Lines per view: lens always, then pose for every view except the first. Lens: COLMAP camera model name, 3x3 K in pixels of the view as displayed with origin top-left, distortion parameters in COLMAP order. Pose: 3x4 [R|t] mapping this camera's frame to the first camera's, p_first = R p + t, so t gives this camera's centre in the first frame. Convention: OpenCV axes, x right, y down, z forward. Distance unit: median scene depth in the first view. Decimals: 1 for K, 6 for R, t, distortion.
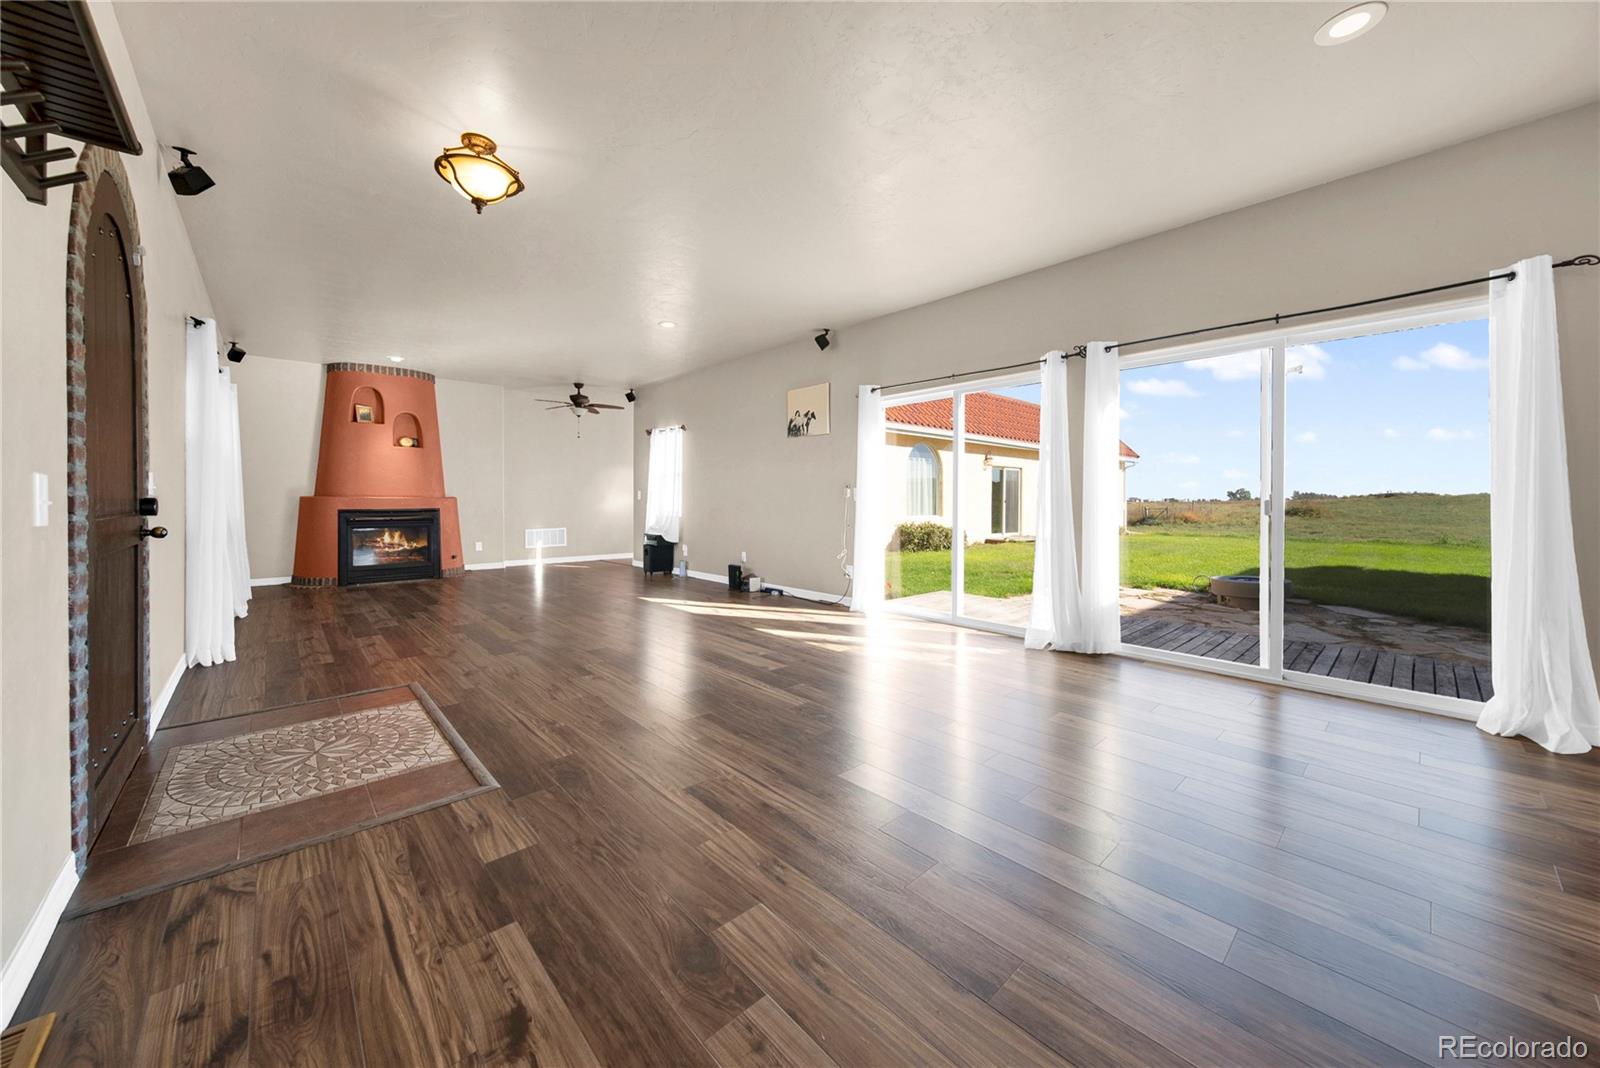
lens RADIAL K [[568.4, 0, 770.5], [0, 568.4, 505.4], [0, 0, 1]] dist [-0.000944, -0.000215]
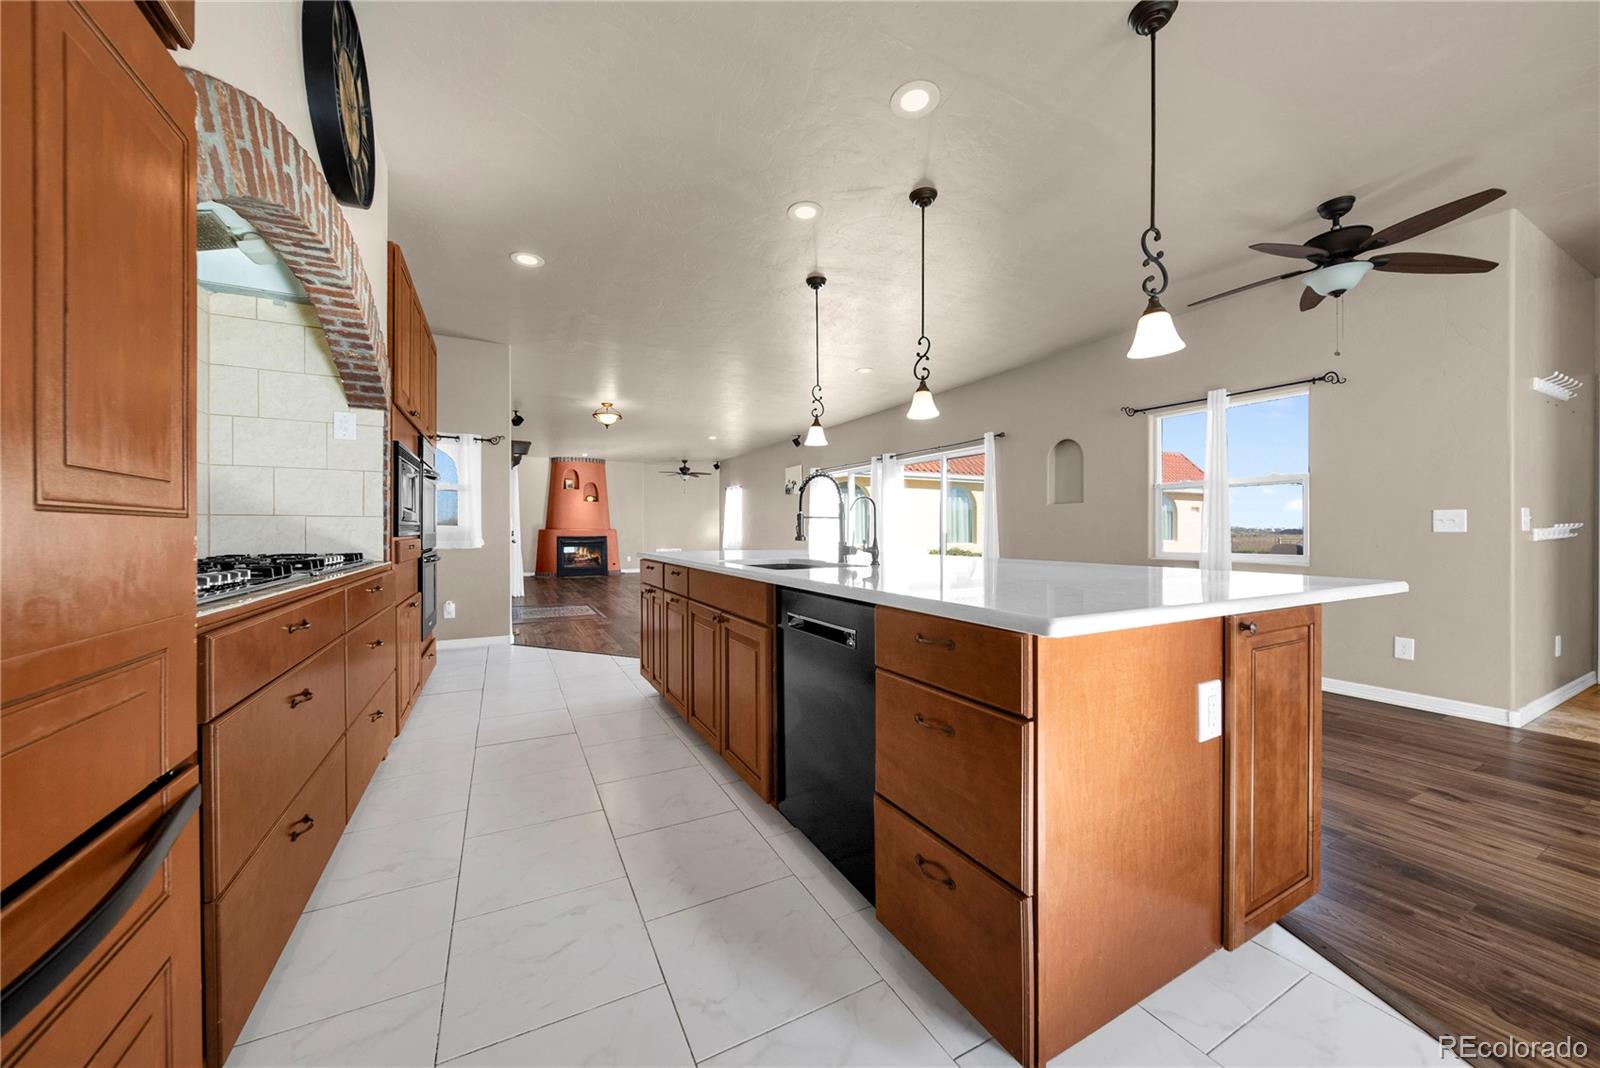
lens RADIAL K [[554.2, 0, 802.5], [0, 554.2, 531.5], [0, 0, 1]] dist [-0.006312, -0.000164]
pose [[0.976068, -0.001629, -0.217460, 0.383483], [-0.000214, 0.999964, -0.008453, 0.005416], [0.217466, 0.008297, 0.976033, -0.545054]]
